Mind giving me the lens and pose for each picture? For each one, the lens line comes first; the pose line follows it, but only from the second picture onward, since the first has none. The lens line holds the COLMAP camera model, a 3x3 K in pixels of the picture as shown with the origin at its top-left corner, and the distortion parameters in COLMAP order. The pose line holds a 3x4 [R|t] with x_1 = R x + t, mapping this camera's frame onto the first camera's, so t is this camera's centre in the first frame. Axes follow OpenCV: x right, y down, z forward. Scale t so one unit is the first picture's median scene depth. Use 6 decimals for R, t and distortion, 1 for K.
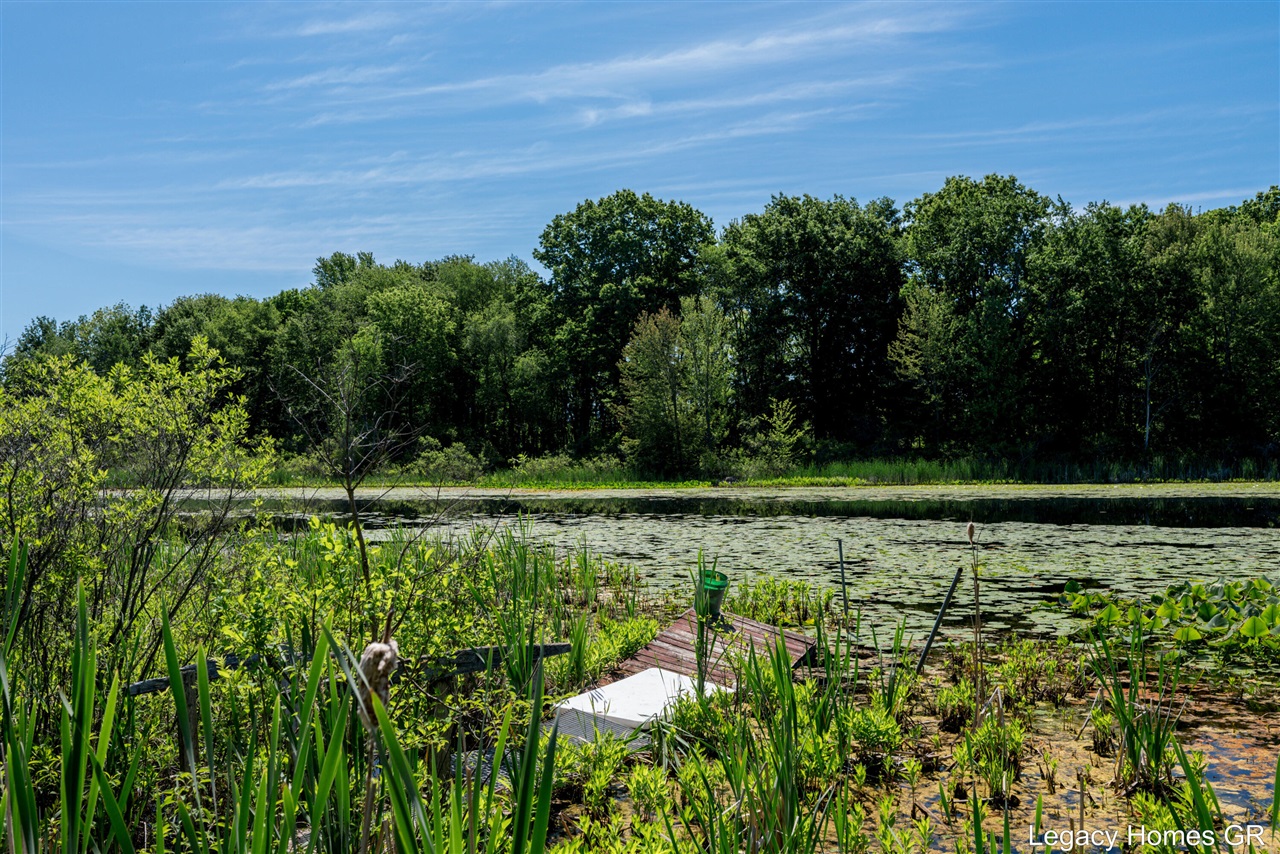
lens RADIAL K [[970.1, 0, 645.3], [0, 970.1, 435.5], [0, 0, 1]] dist [0.006286, 0.000595]
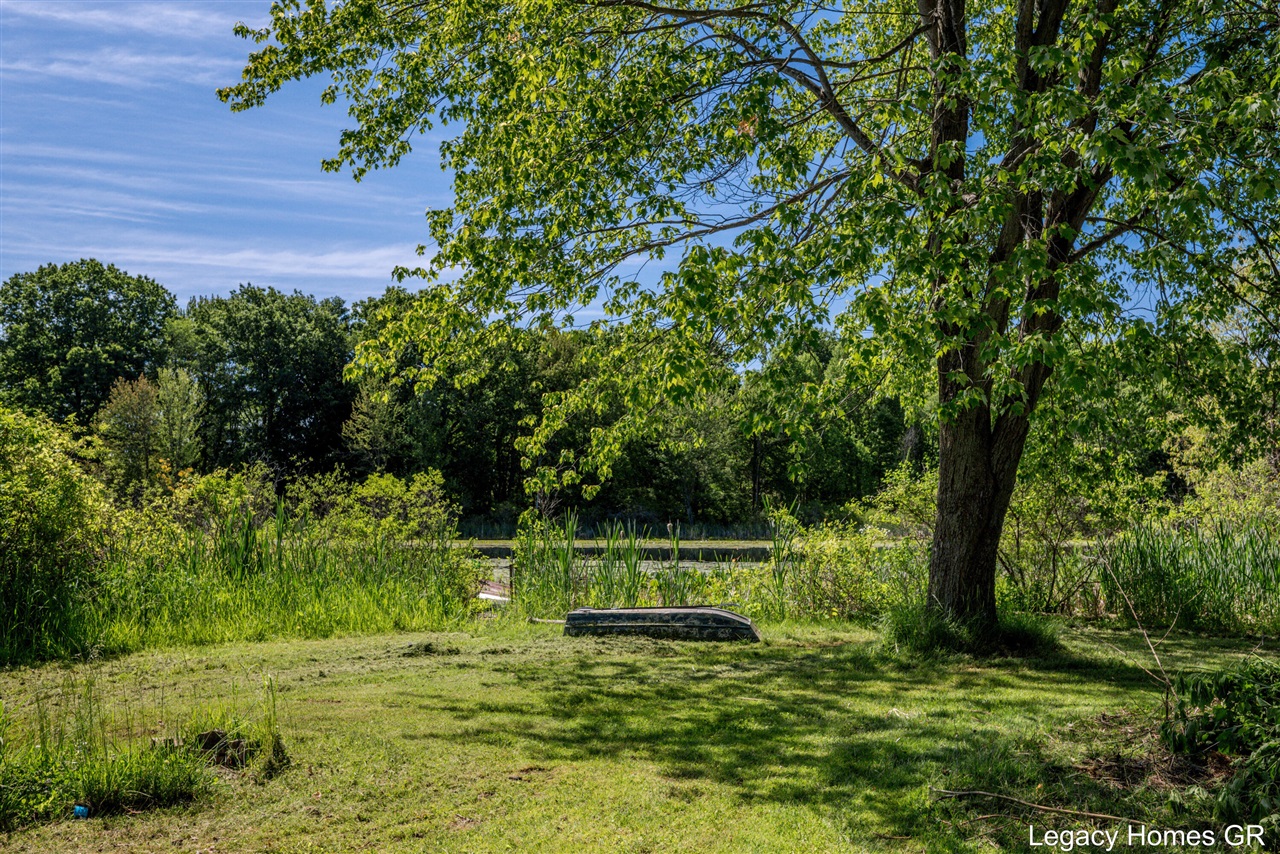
lens RADIAL K [[970.1, 0, 644.7], [0, 970.1, 430.9], [0, 0, 1]] dist [0.006286, 0.000595]
pose [[0.833000, 0.061598, 0.549833, -0.091167], [-0.012640, 0.995643, -0.092391, 0.021094], [-0.553129, 0.070012, 0.830149, -0.190243]]
